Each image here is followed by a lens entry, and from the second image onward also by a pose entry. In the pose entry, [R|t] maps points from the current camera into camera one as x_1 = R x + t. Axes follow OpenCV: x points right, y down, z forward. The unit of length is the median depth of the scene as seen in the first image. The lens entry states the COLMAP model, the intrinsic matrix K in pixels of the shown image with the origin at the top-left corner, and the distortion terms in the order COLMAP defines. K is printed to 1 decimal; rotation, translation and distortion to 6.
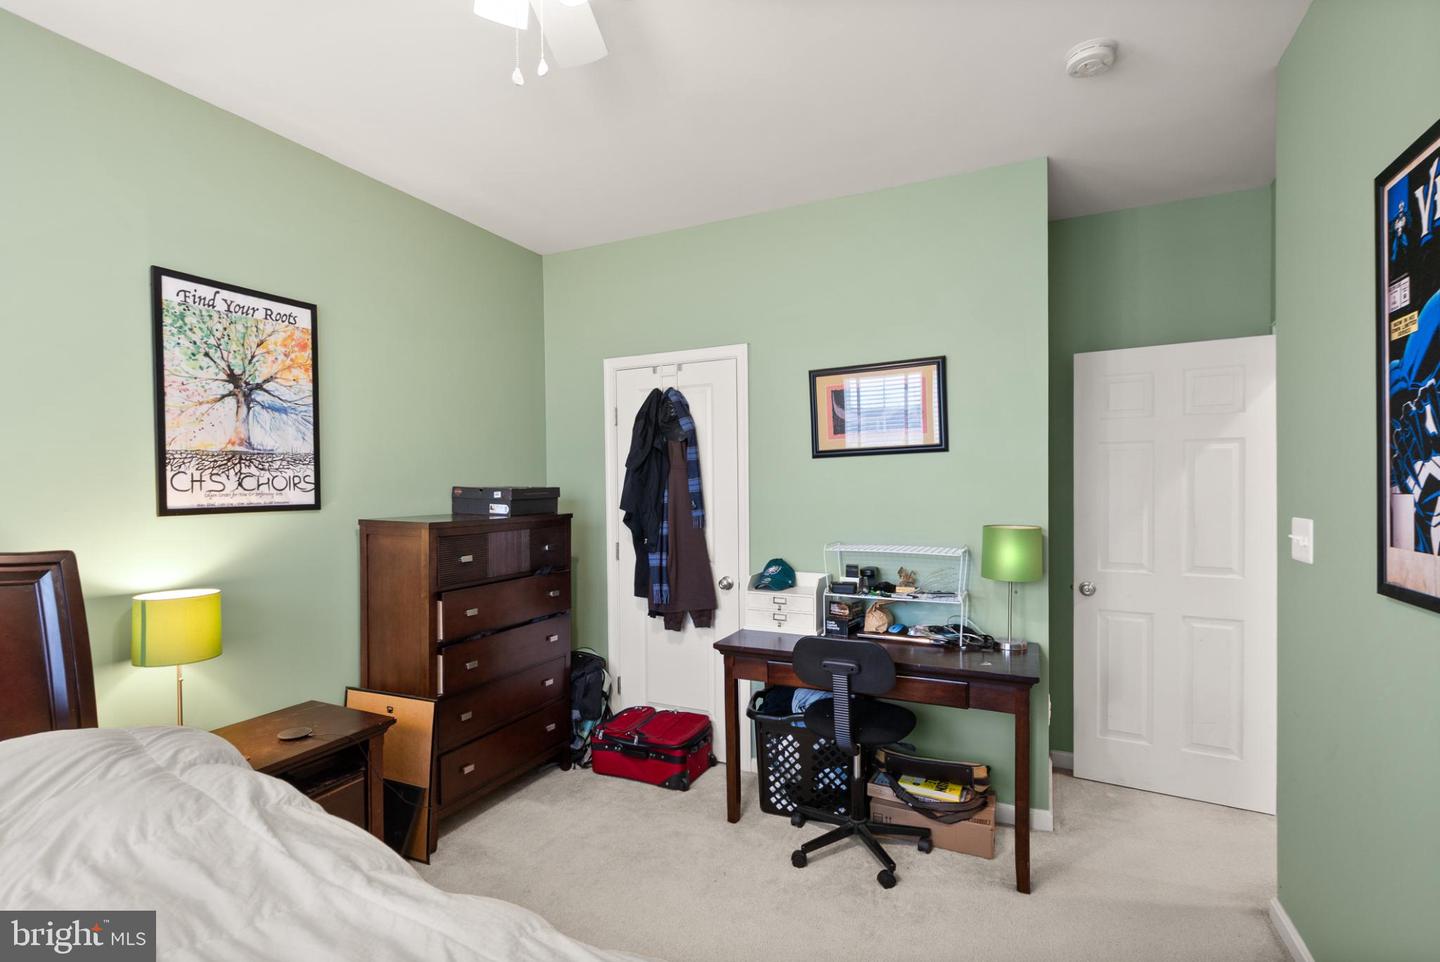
lens RADIAL K [[670.8, 0, 717.9], [0, 670.8, 481.5], [0, 0, 1]] dist [-0.005859, 0.004084]
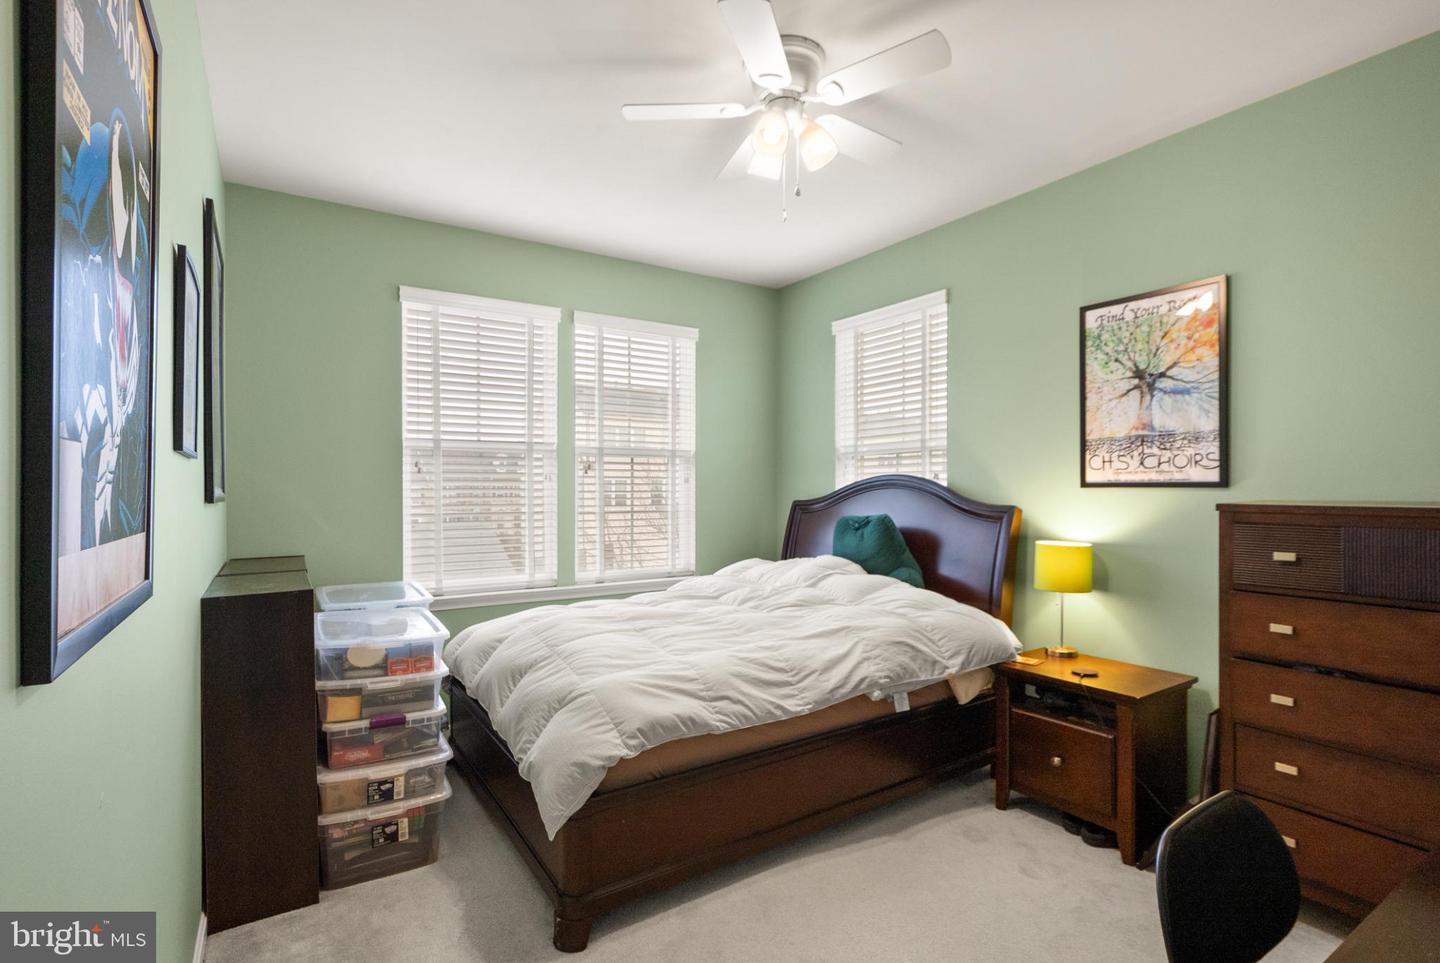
lens RADIAL K [[670.8, 0, 718.4], [0, 670.8, 486.2], [0, 0, 1]] dist [-0.005859, 0.004084]
pose [[-0.520414, 0.003979, -0.853905, 0.664143], [0.005471, 0.999984, 0.001326, 0.038441], [0.853897, -0.003981, -0.520427, 0.973984]]
